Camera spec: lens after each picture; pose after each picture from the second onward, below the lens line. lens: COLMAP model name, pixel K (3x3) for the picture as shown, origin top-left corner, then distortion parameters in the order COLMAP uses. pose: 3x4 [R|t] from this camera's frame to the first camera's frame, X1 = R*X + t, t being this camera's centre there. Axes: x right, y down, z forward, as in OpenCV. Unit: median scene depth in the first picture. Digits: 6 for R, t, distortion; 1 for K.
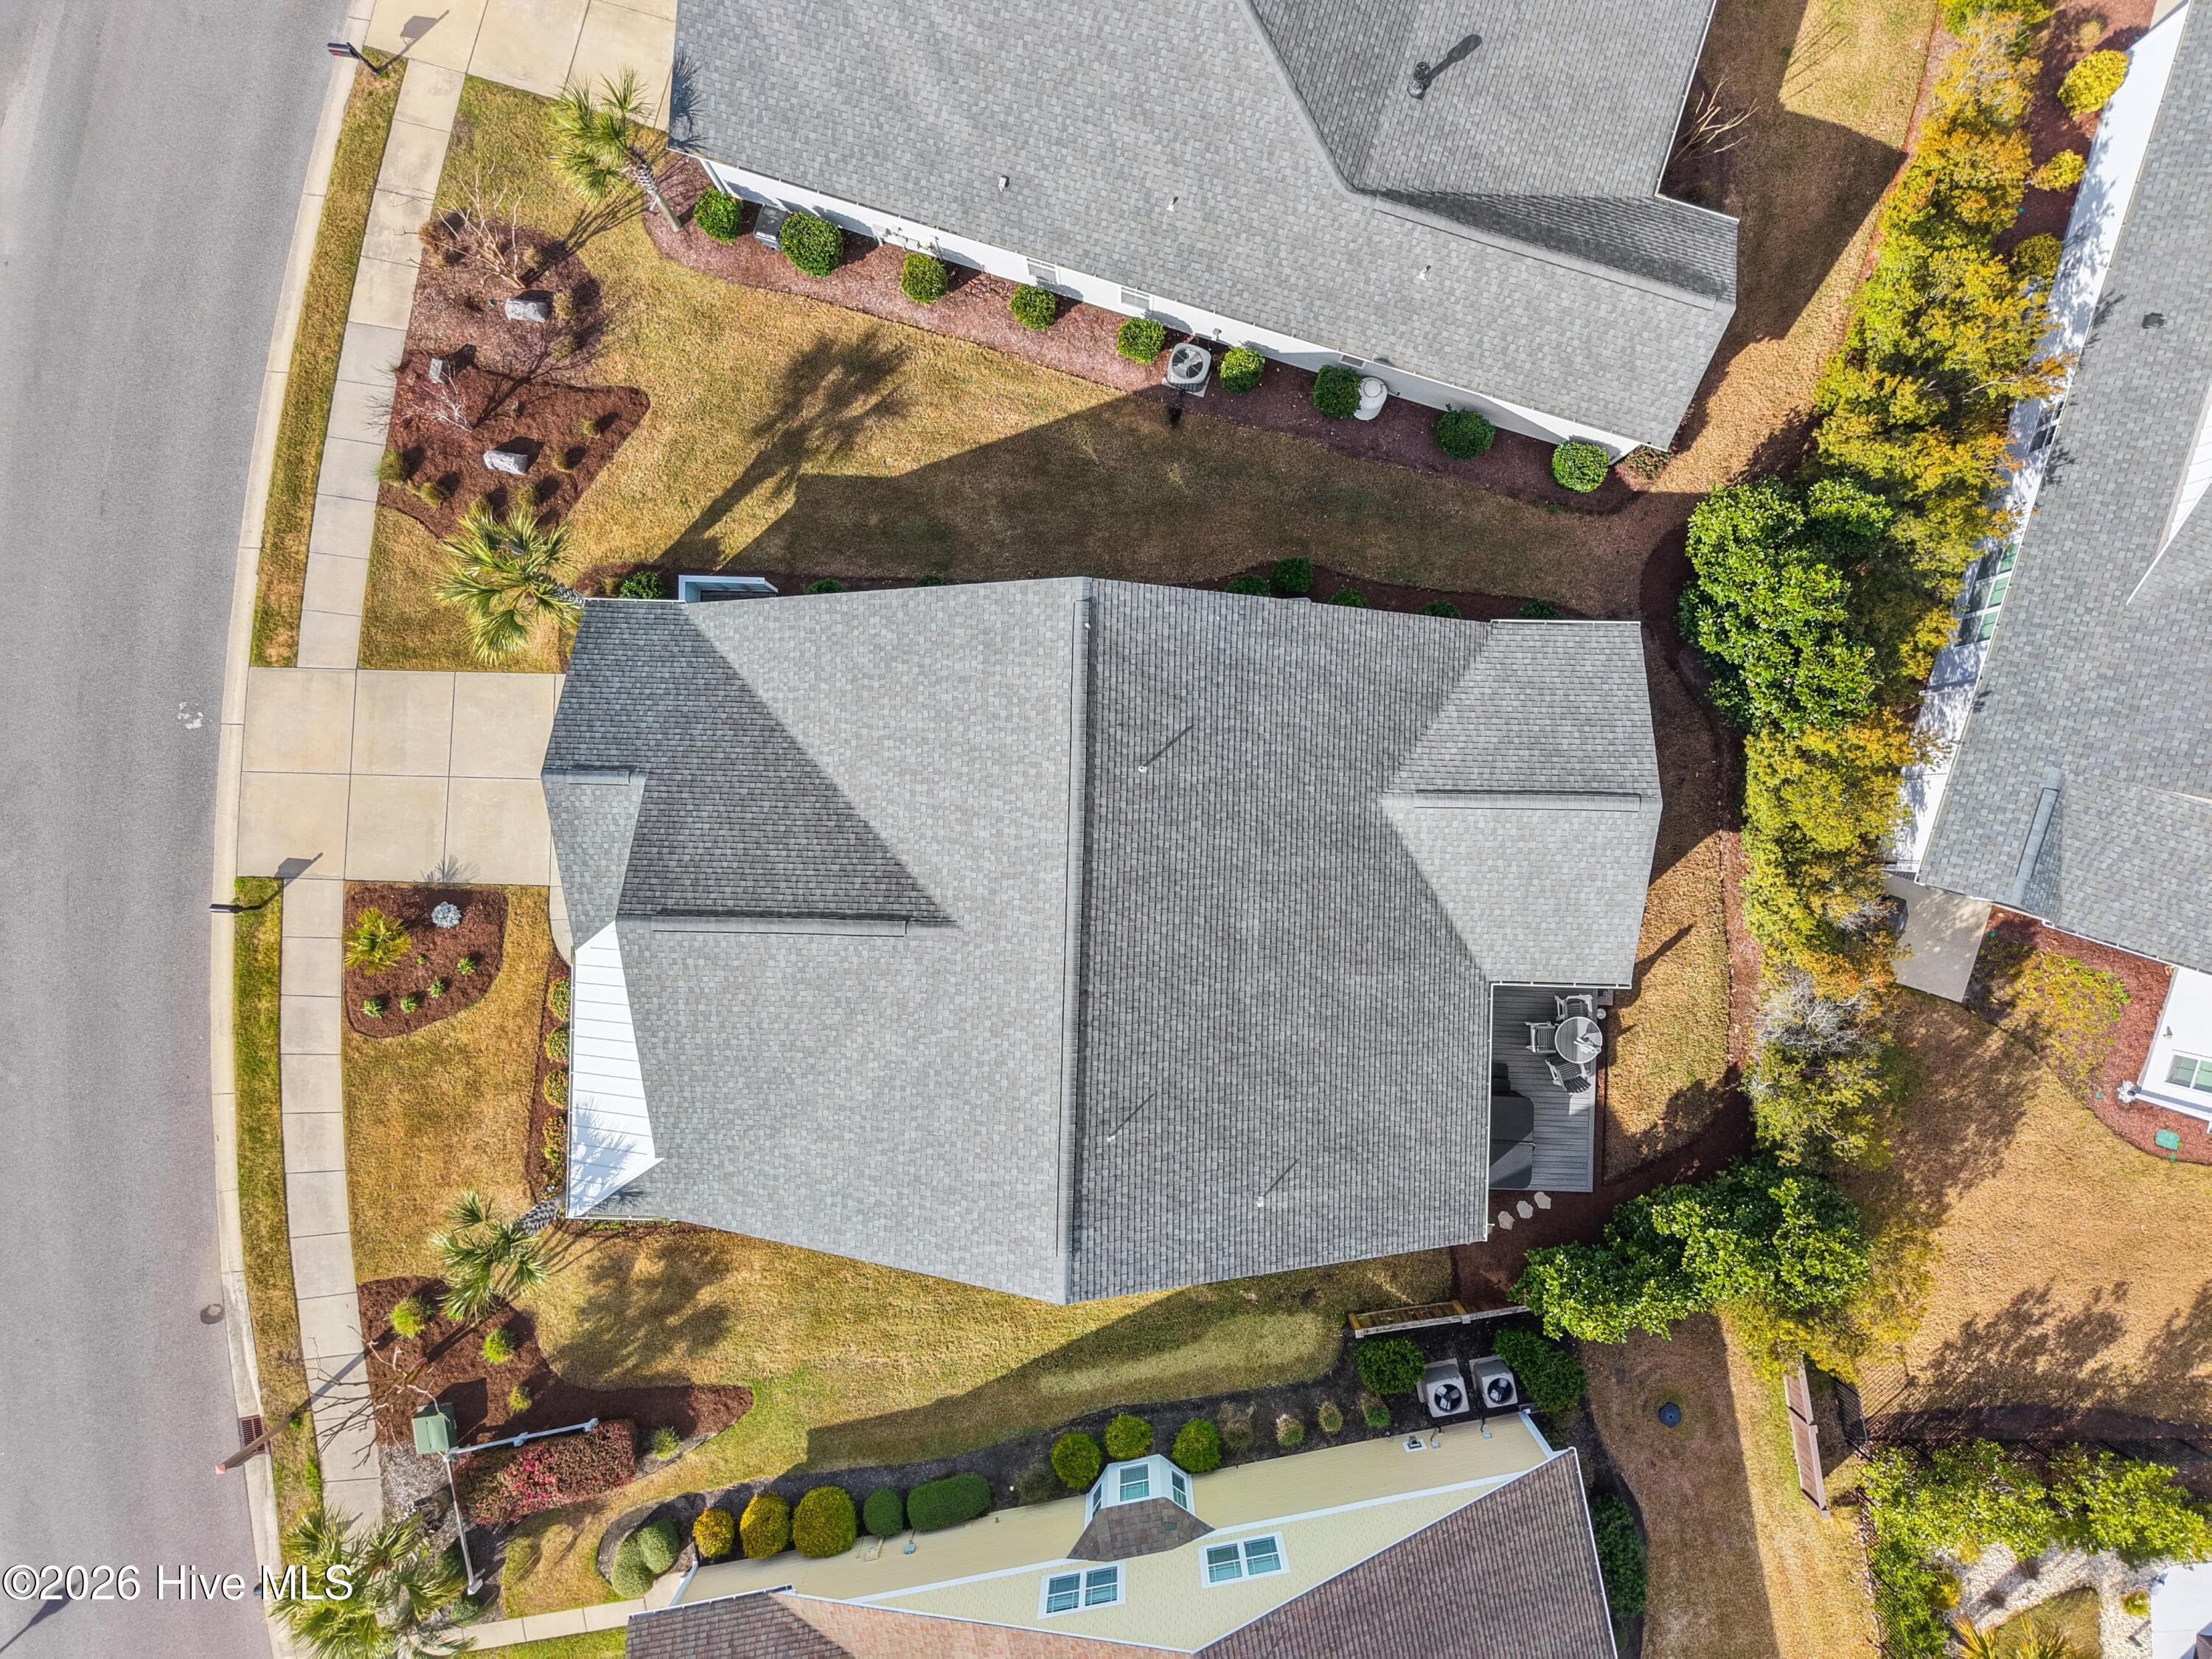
lens RADIAL K [[1503.9, 0, 1106.0], [0, 1503.9, 829.5], [0, 0, 1]] dist [0.067321, -0.098189]
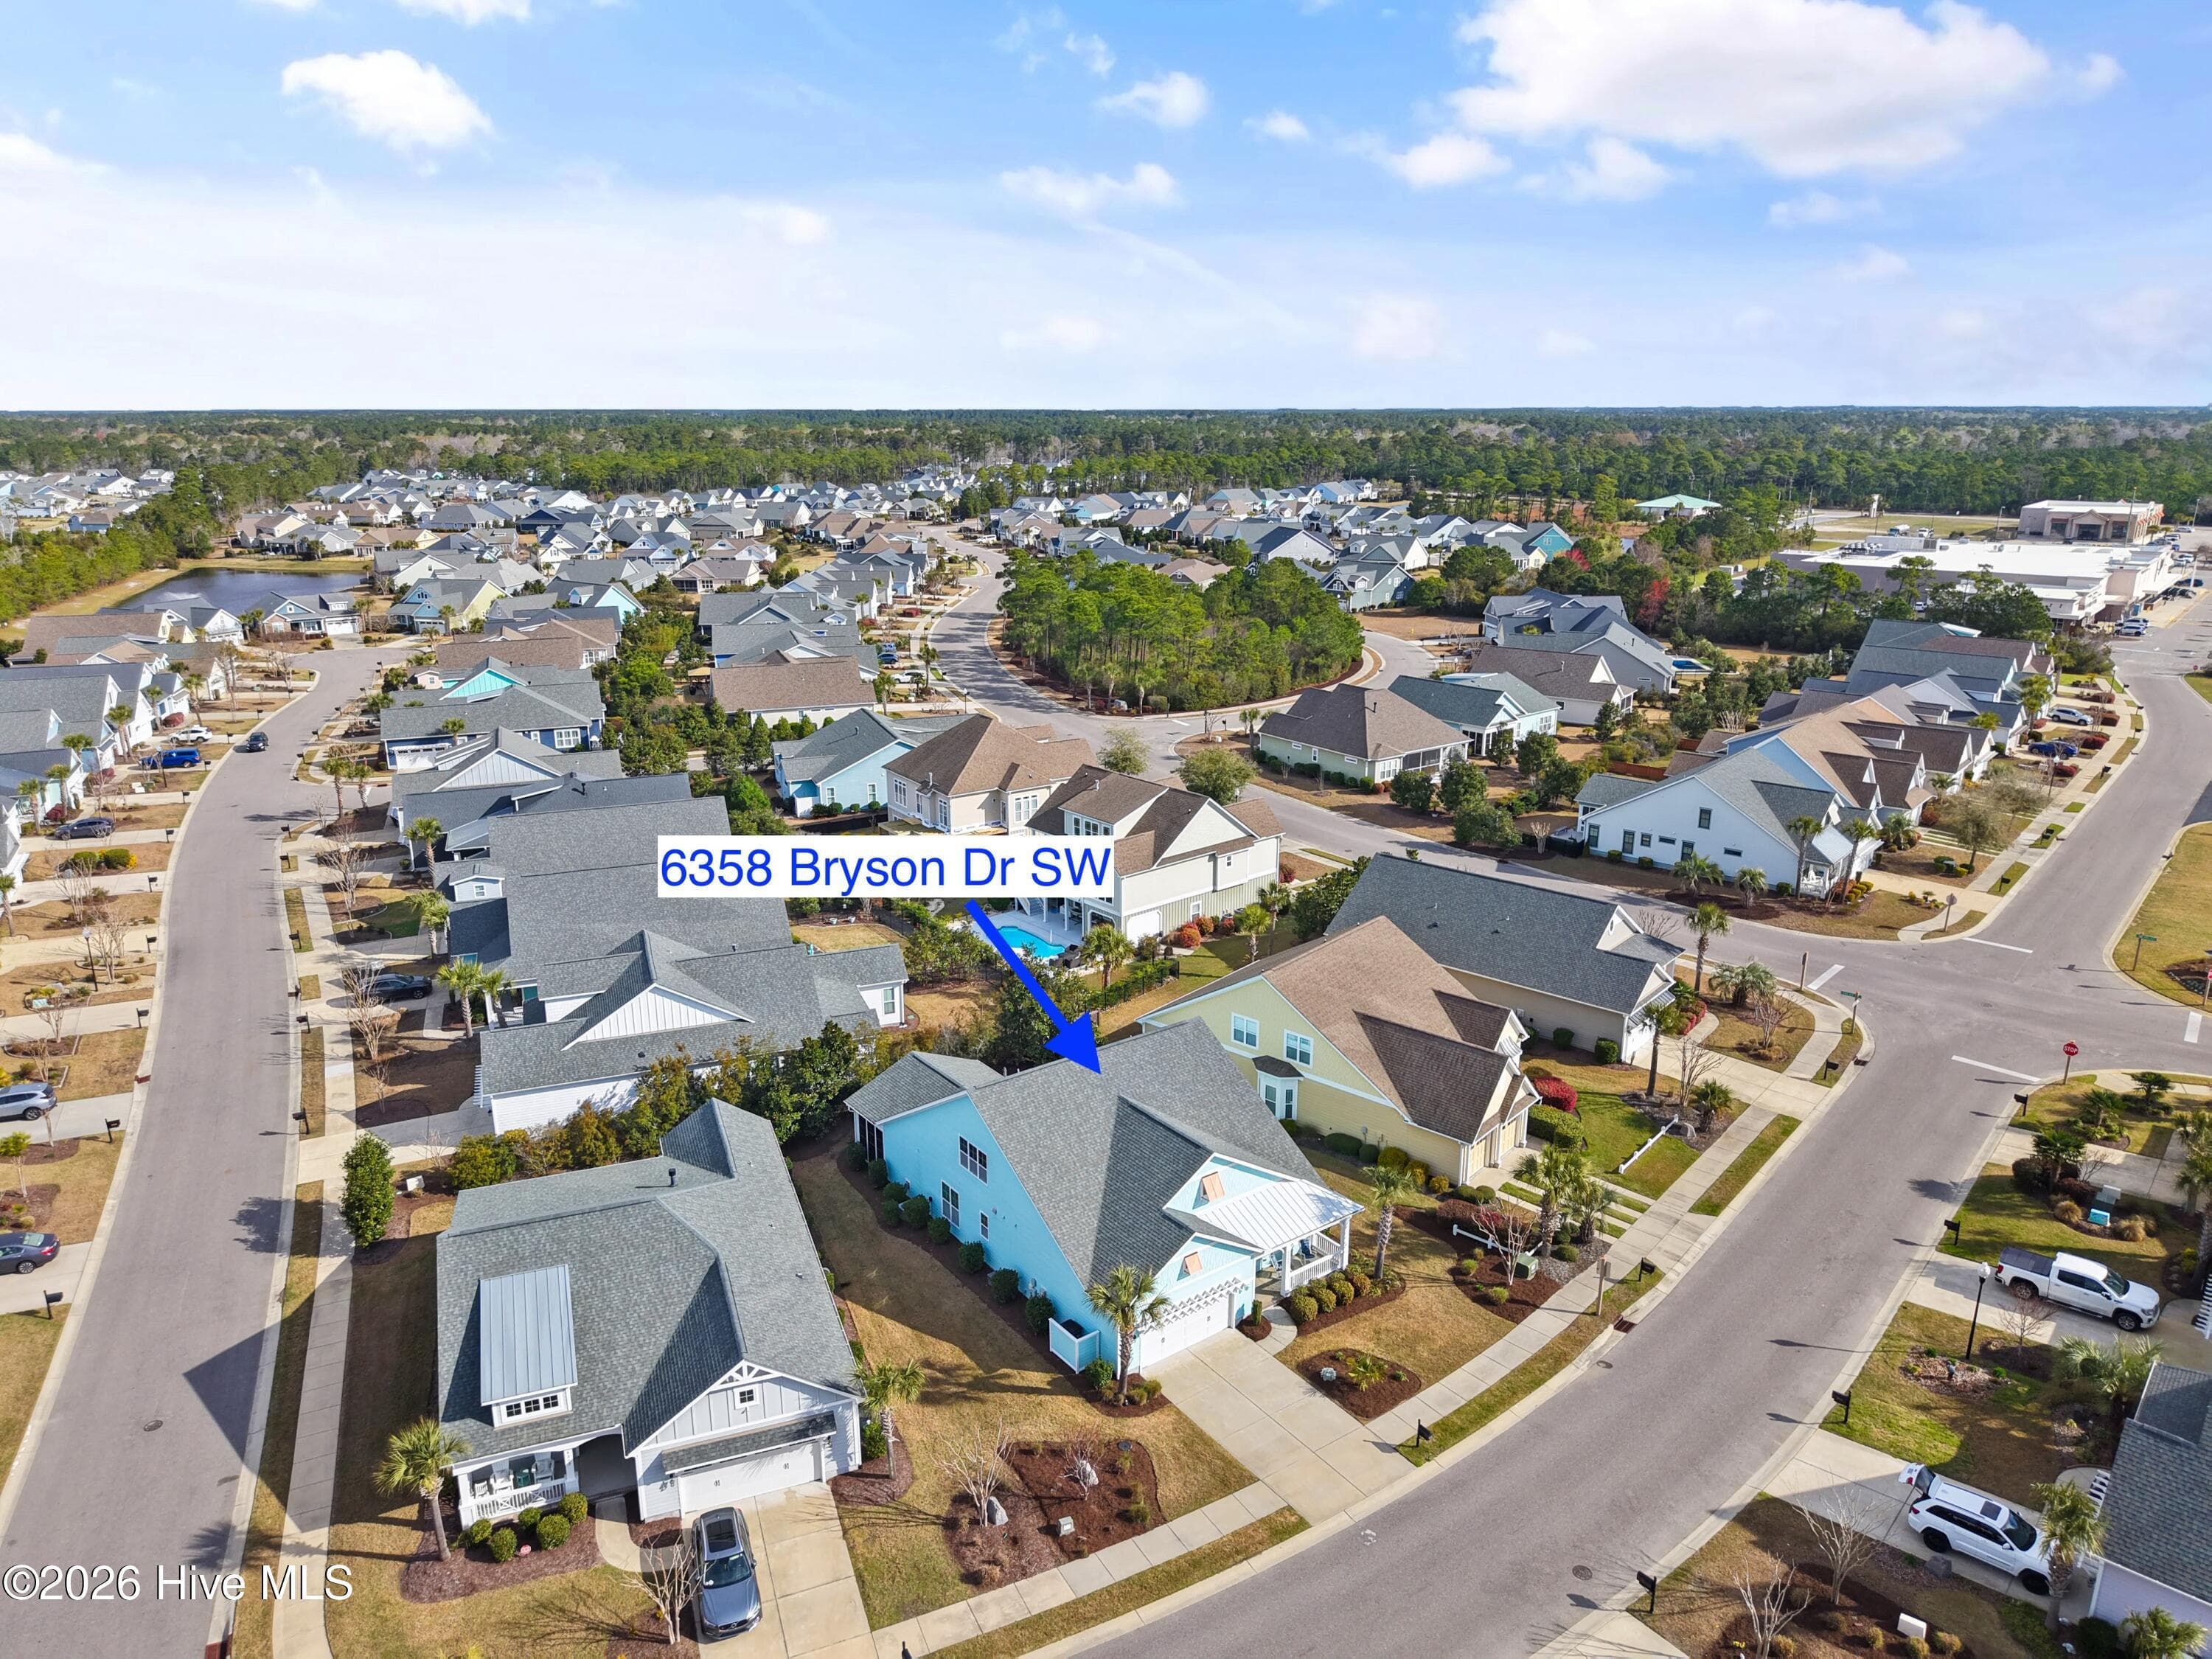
lens RADIAL K [[1520.4, 0, 1104.4], [0, 1520.4, 777.9], [0, 0, 1]] dist [0.041924, -0.000347]
pose [[-0.615517, -0.169347, 0.769714, -1.447263], [0.787926, -0.154064, 0.596185, -1.022934], [0.017623, 0.973440, 0.228262, -0.020915]]
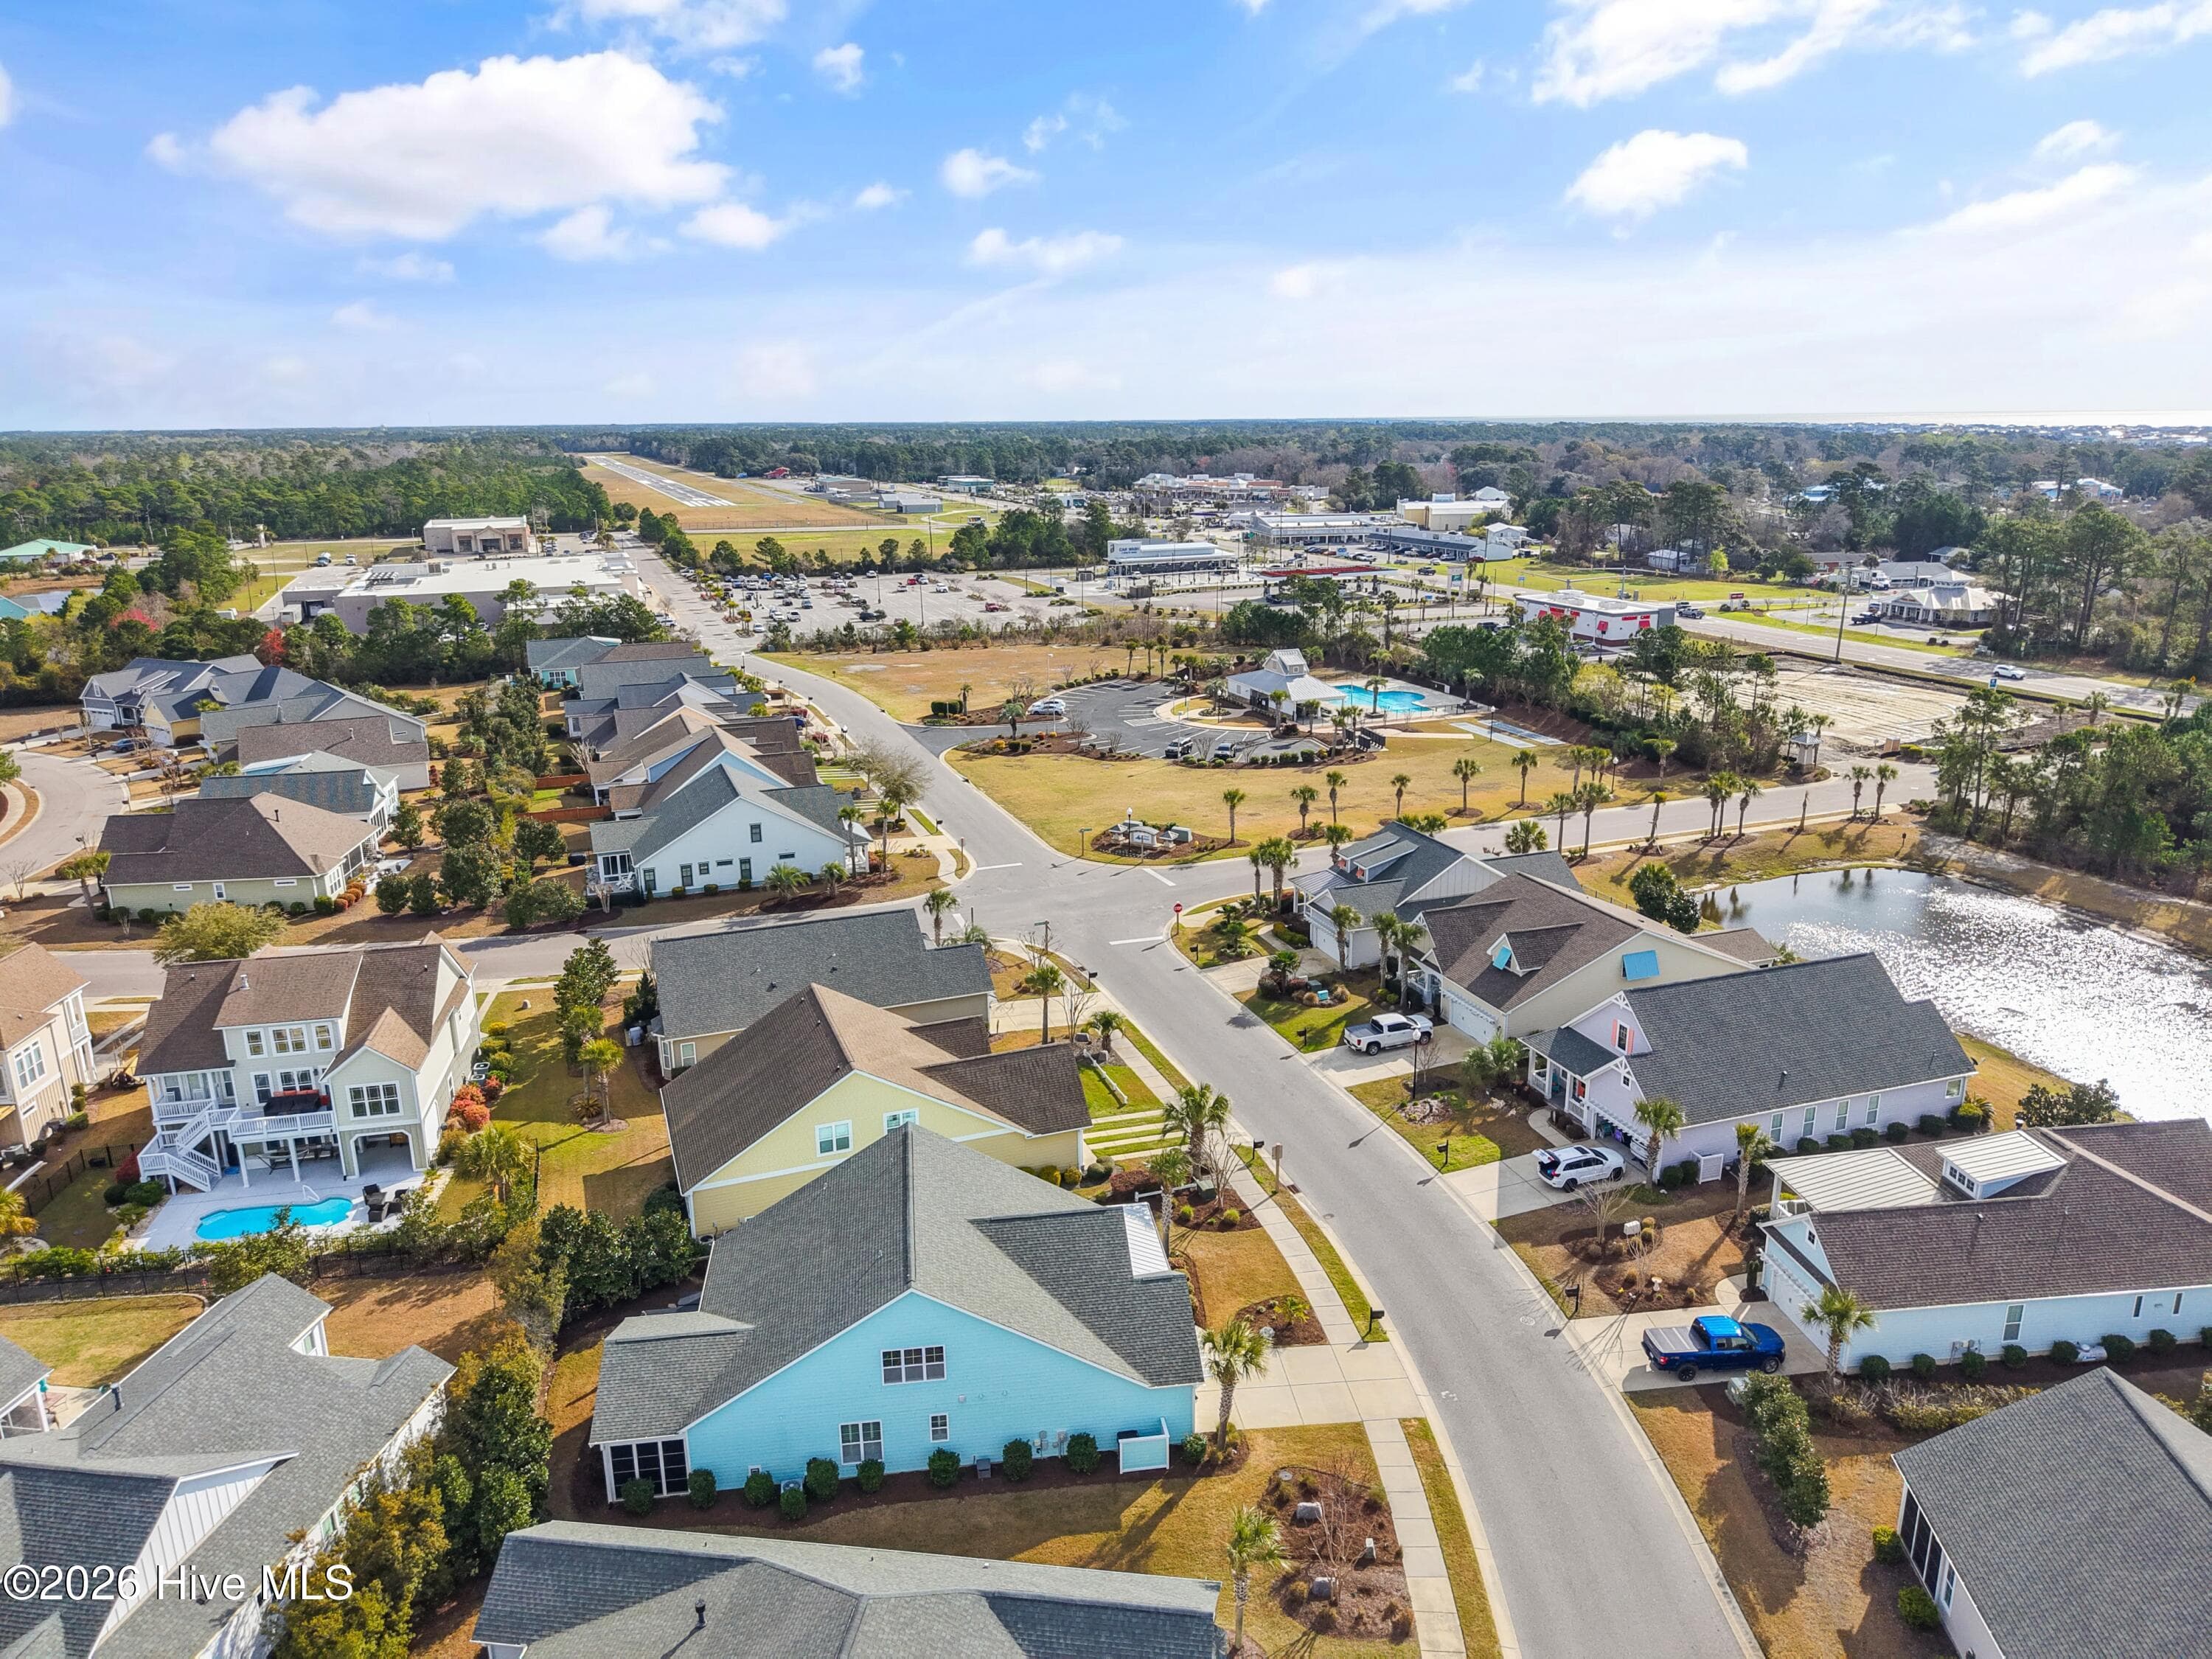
lens RADIAL K [[1503.9, 0, 1106.0], [0, 1503.9, 829.5], [0, 0, 1]] dist [0.067321, -0.098189]
pose [[-0.985521, 0.074273, -0.152422, -0.003292], [-0.166947, -0.267979, 0.948850, -1.482887], [0.029628, 0.960558, 0.276498, -0.105857]]
